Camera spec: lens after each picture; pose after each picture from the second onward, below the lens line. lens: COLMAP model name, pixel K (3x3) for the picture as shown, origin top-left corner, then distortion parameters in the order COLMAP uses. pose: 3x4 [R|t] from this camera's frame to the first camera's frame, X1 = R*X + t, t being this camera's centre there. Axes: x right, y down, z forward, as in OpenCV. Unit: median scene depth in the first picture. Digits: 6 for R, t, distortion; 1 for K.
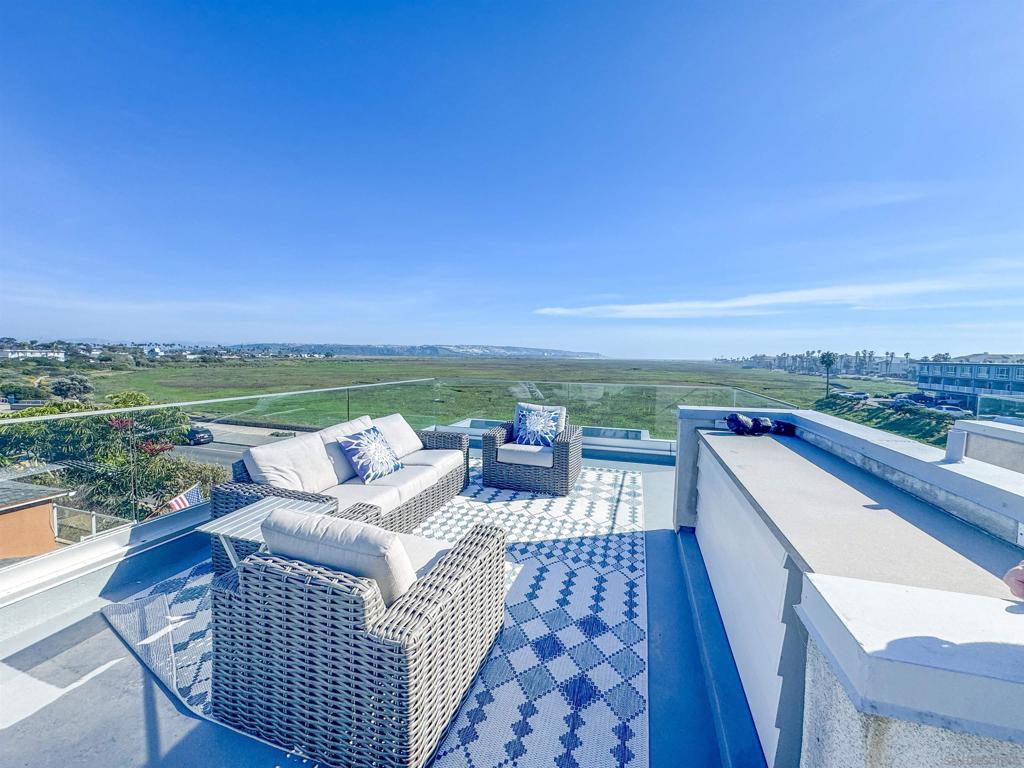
lens RADIAL K [[407.7, 0, 512.0], [0, 407.7, 384.0], [0, 0, 1]] dist [-0.002530, 0.000025]
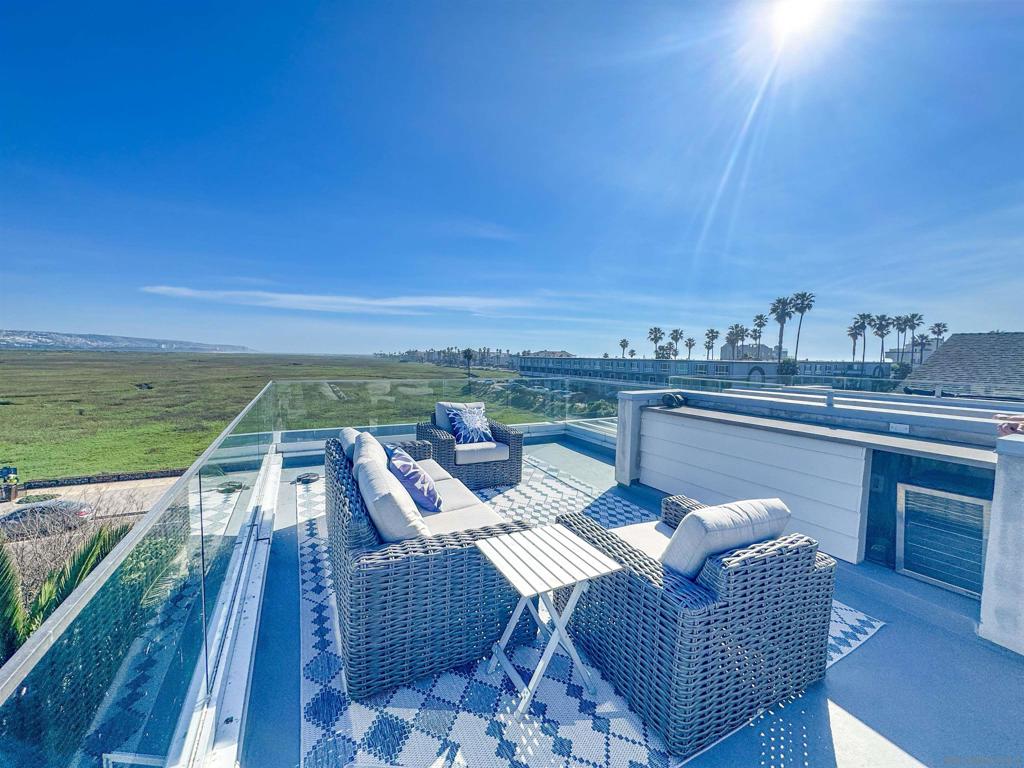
lens RADIAL K [[407.7, 0, 512.0], [0, 407.7, 384.0], [0, 0, 1]] dist [-0.002530, 0.000025]
pose [[0.704246, -0.048857, 0.708273, -0.636004], [0.039245, 0.998783, 0.029875, -0.021691], [-0.708871, 0.006756, 0.705306, 0.249470]]
